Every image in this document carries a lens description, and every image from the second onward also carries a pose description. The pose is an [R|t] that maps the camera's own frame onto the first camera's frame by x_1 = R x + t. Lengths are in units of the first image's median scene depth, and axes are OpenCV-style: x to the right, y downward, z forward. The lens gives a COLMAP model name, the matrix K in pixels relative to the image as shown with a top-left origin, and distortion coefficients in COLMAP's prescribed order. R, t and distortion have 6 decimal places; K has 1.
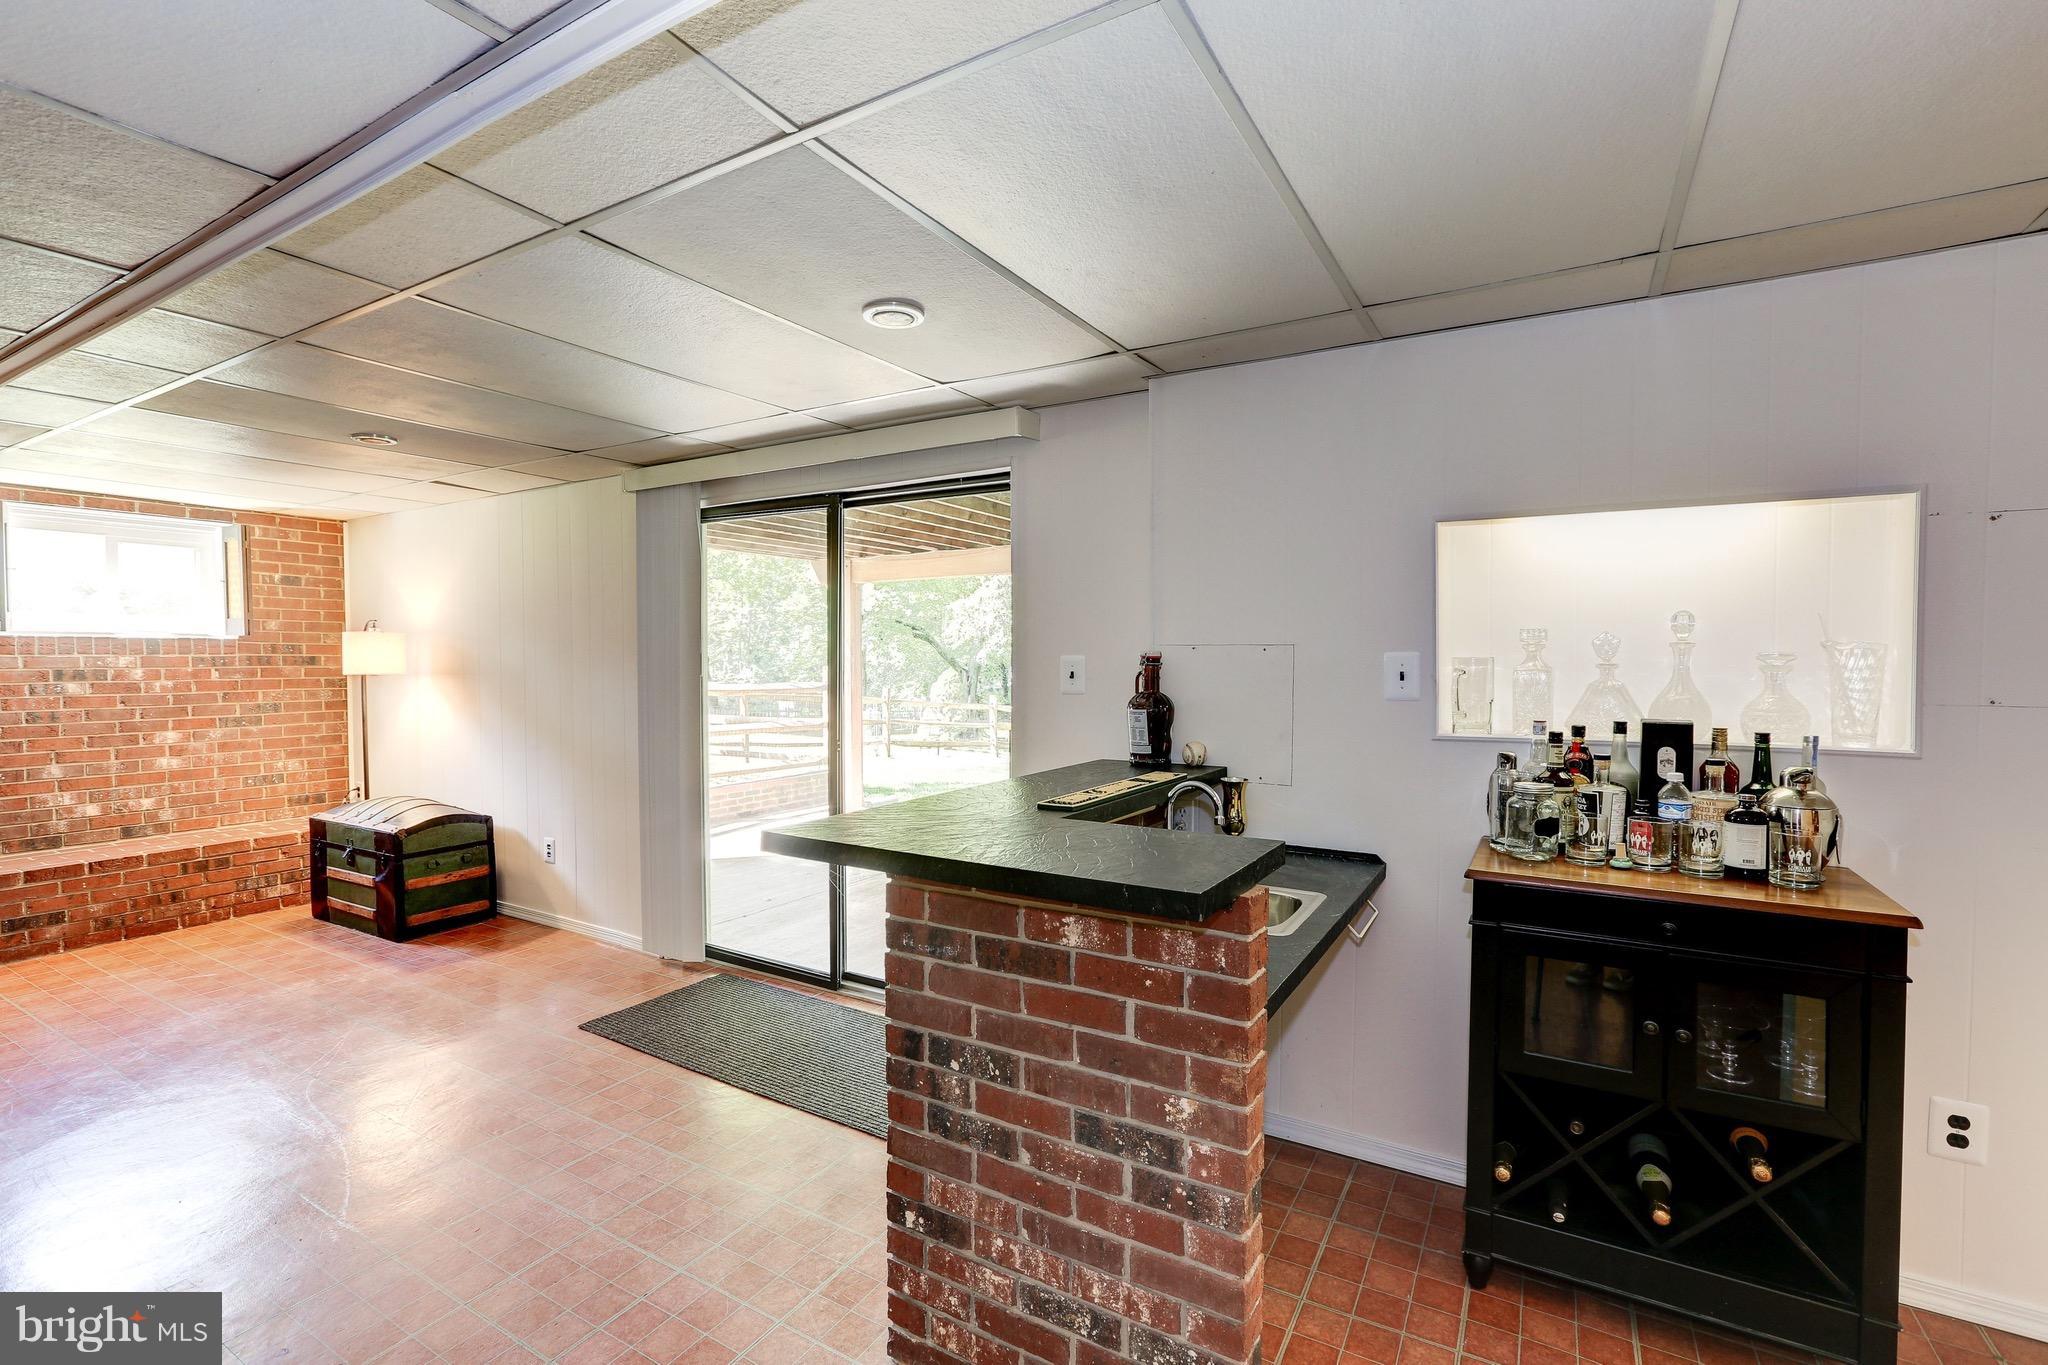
lens RADIAL K [[919.9, 0, 1024.0], [0, 919.9, 682.5], [0, 0, 1]] dist [-0.032901, 0.014726]
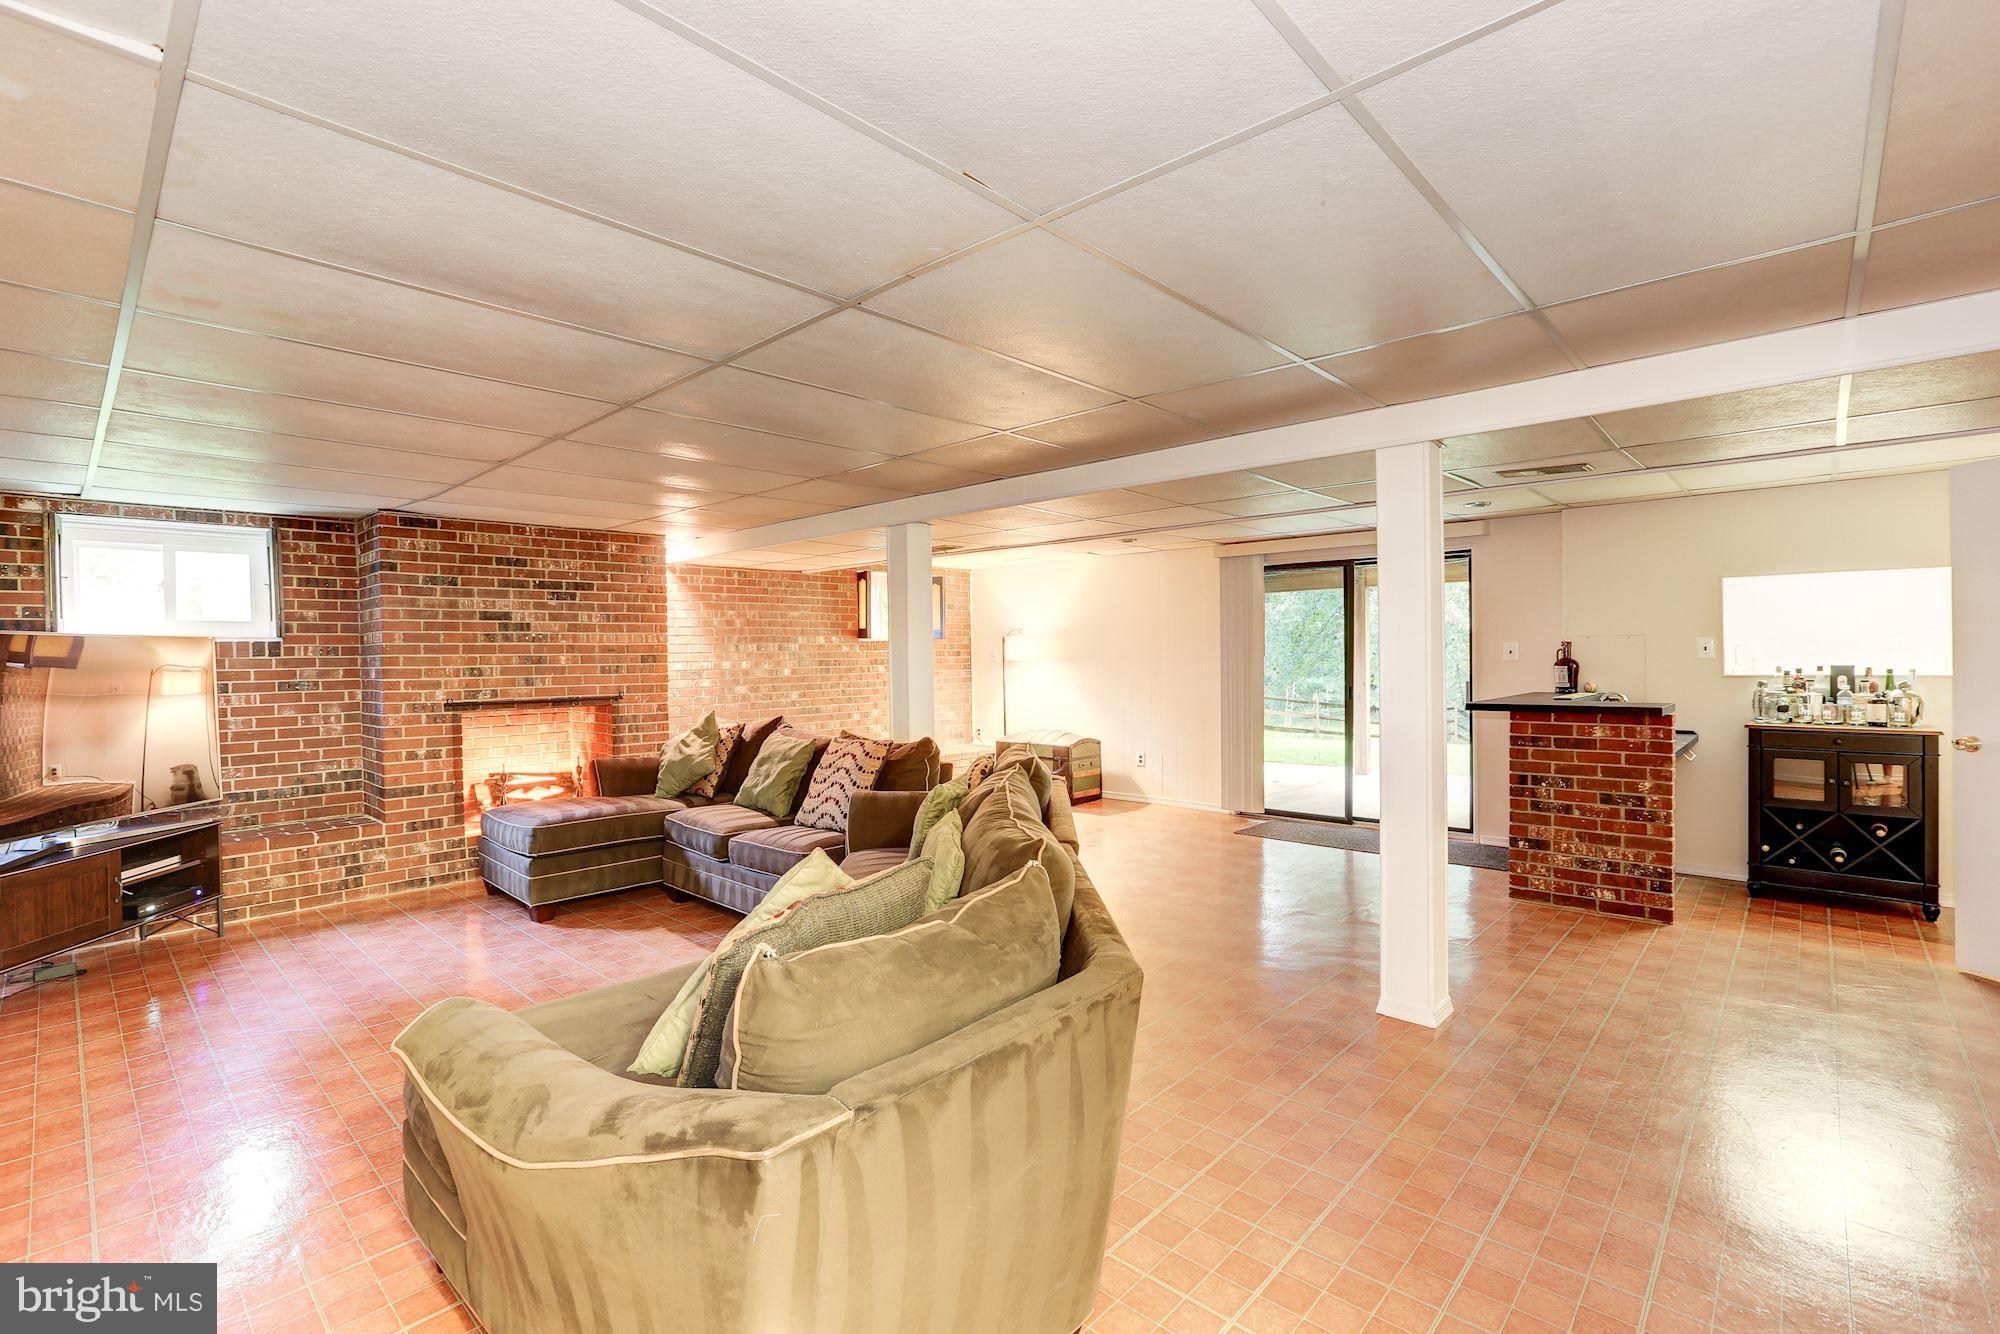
lens RADIAL K [[898.3, 0, 1000.0], [0, 898.3, 667.0], [0, 0, 1]] dist [-0.032901, 0.014726]
pose [[0.977235, -0.008125, -0.212004, -1.023978], [0.004551, 0.999839, -0.017341, 0.085979], [0.212111, 0.015981, 0.977115, -1.851631]]
